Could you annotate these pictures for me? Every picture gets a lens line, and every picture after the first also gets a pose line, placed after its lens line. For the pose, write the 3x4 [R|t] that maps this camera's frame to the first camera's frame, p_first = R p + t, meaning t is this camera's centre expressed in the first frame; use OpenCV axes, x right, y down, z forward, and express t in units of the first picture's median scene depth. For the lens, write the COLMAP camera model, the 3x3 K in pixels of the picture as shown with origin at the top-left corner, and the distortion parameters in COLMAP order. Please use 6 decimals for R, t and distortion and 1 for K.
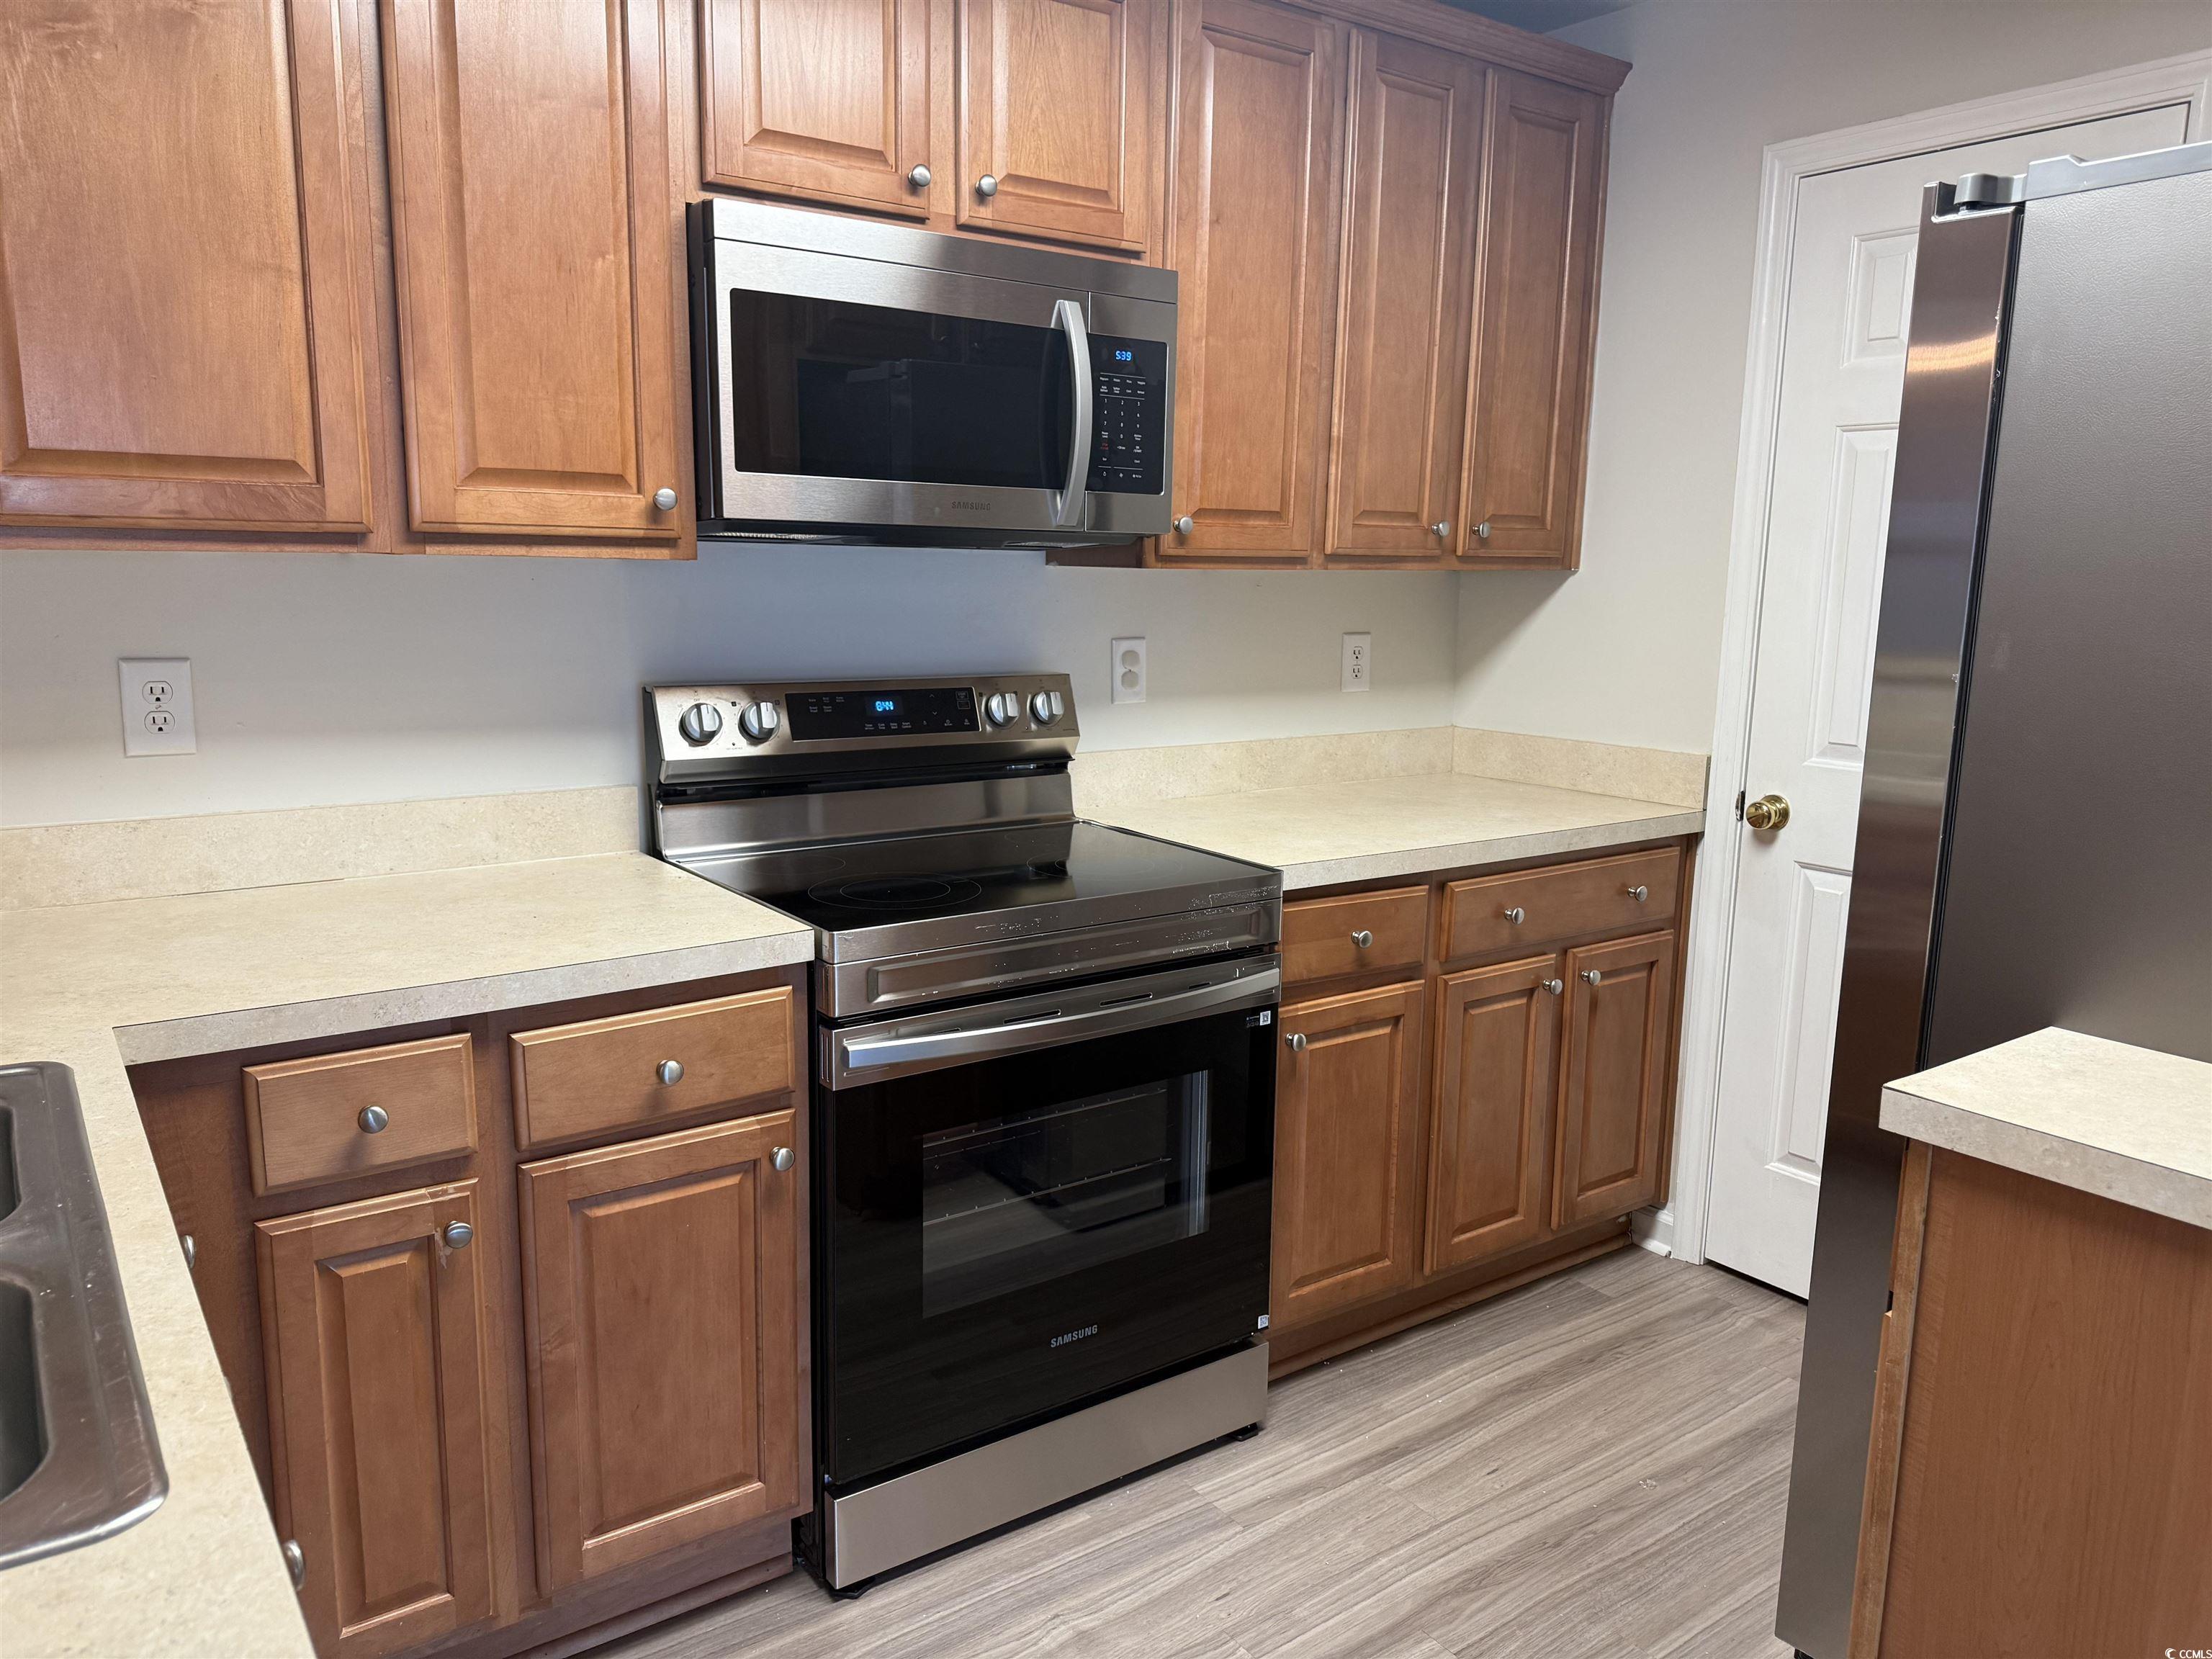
lens RADIAL K [[1551.5, 0, 1090.1], [0, 1551.5, 813.4], [0, 0, 1]] dist [0.066701, 0.001680]
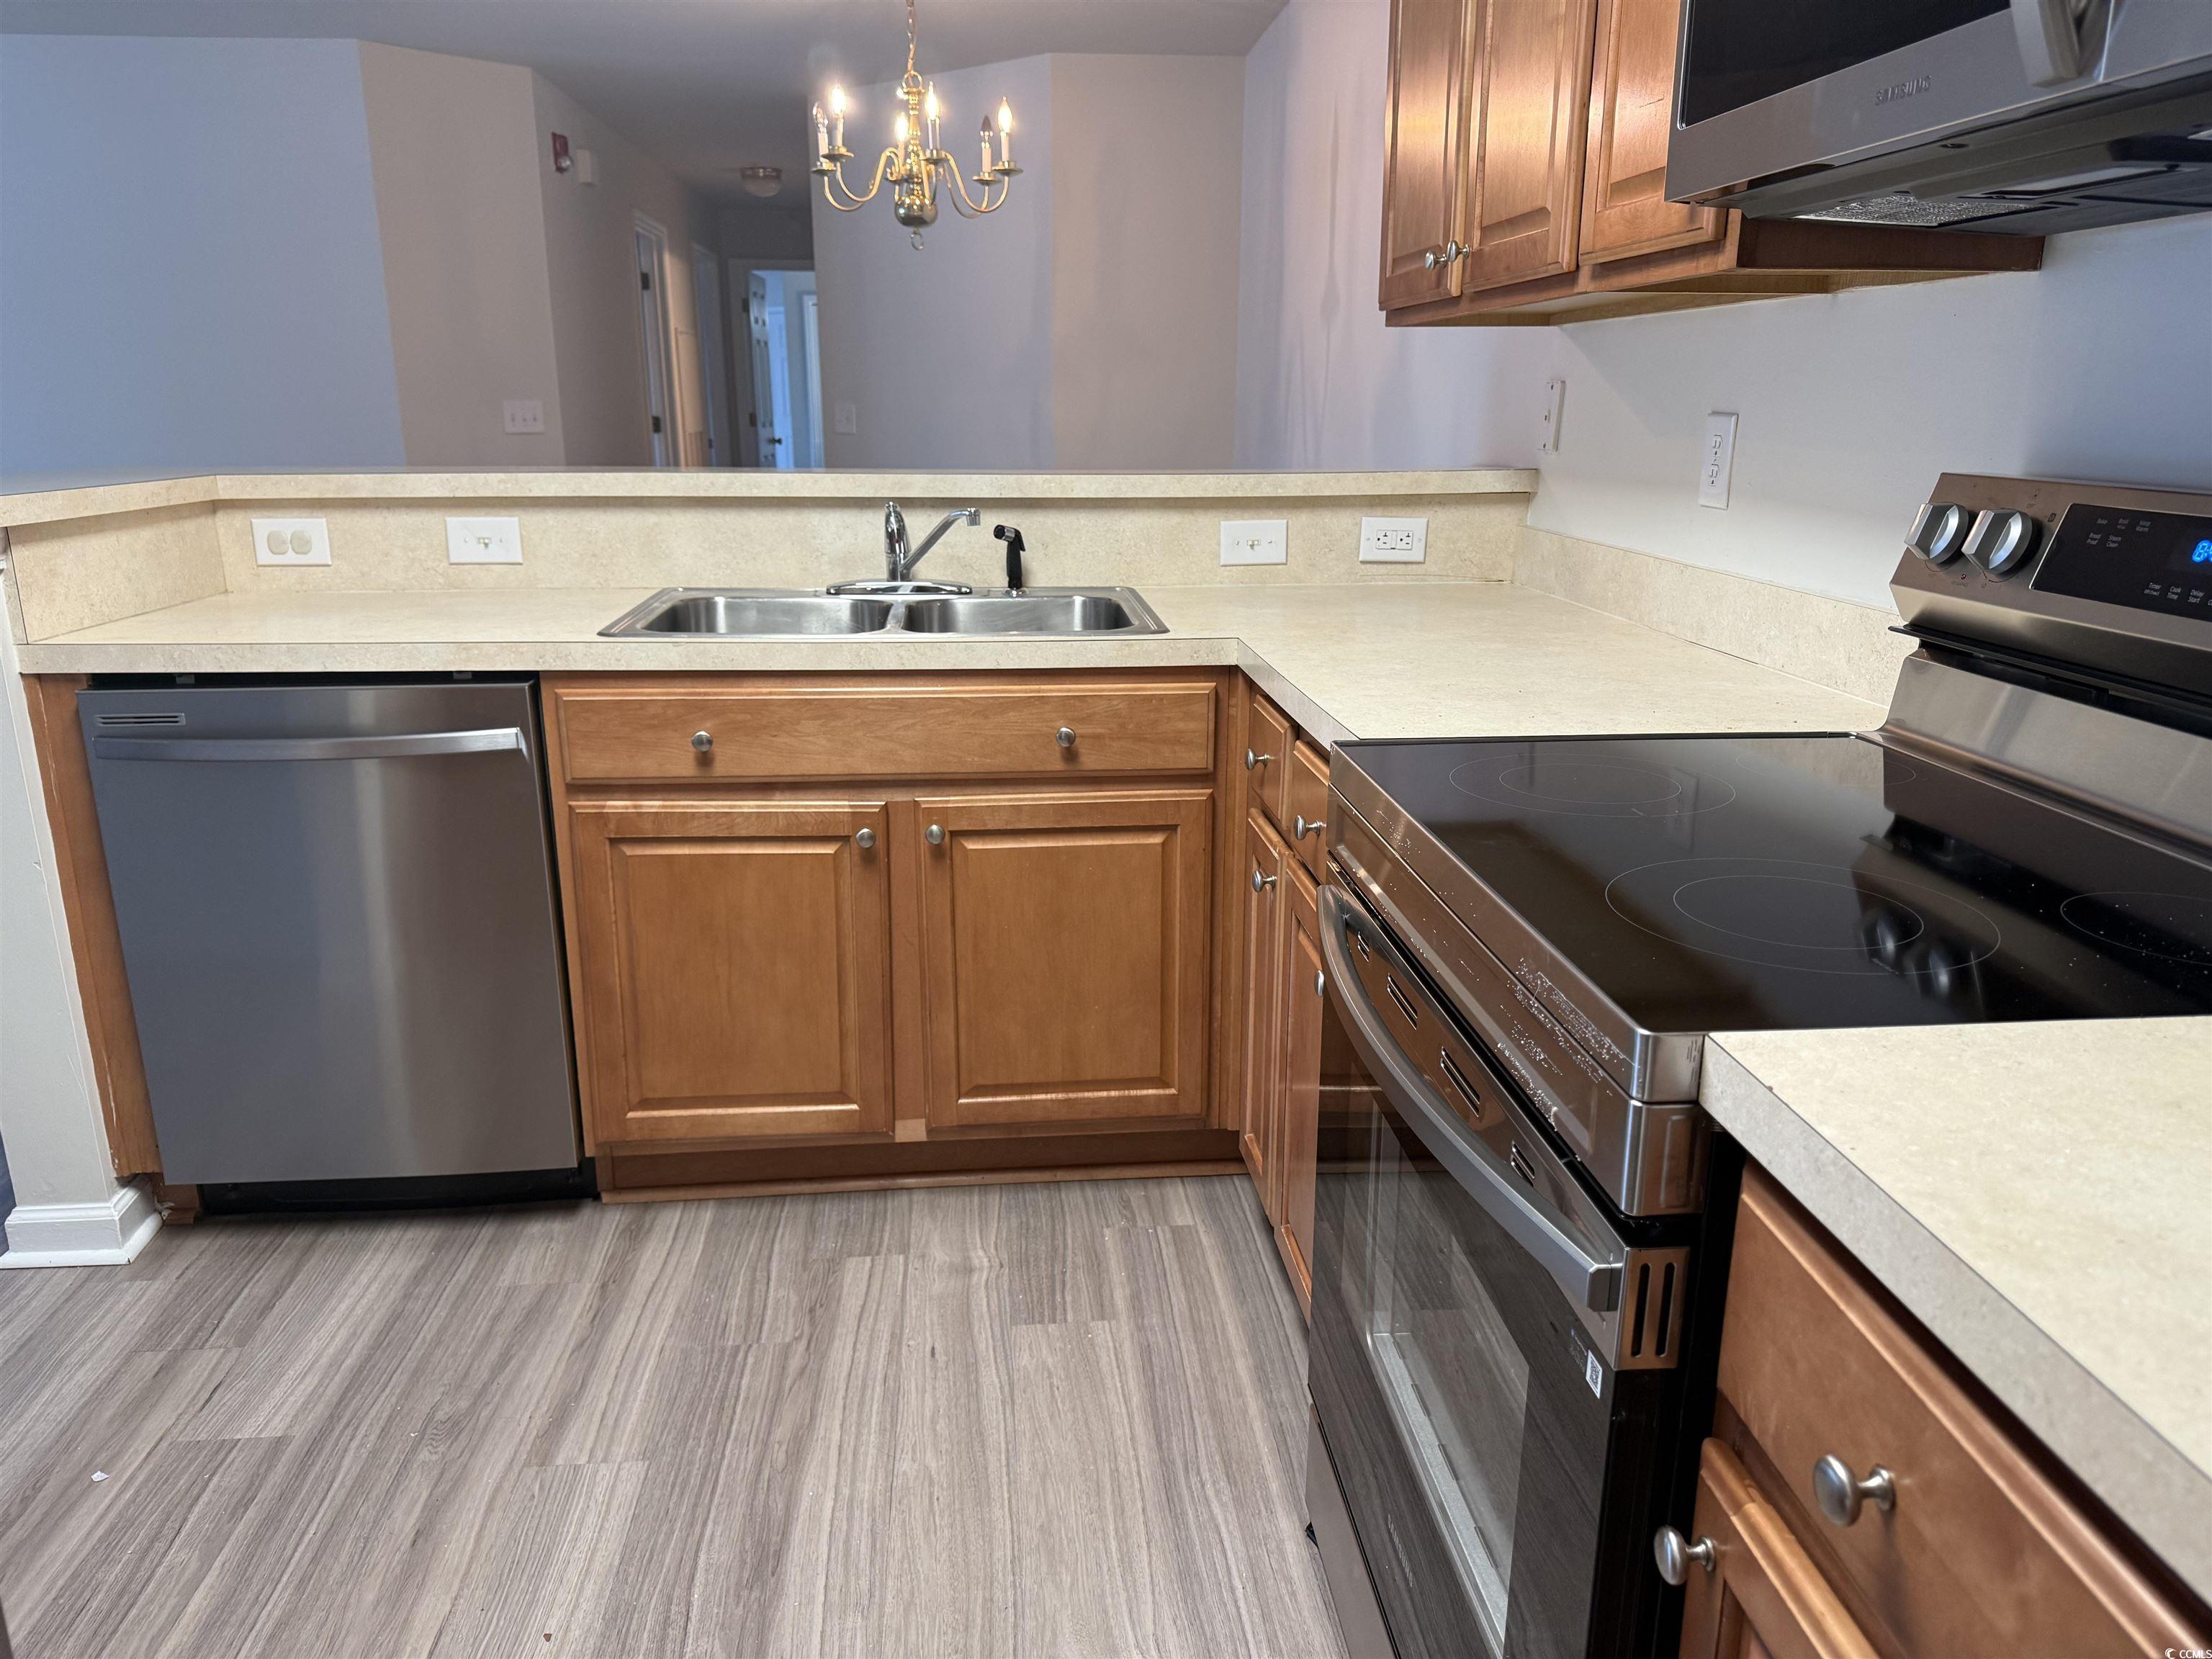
lens RADIAL K [[1551.5, 0, 1095.2], [0, 1551.5, 850.2], [0, 0, 1]] dist [0.066701, 0.001680]
pose [[-0.521184, 0.218144, -0.825094, 0.516948], [-0.155887, 0.926184, 0.343340, -0.112436], [0.839087, 0.307564, -0.448707, 1.087585]]
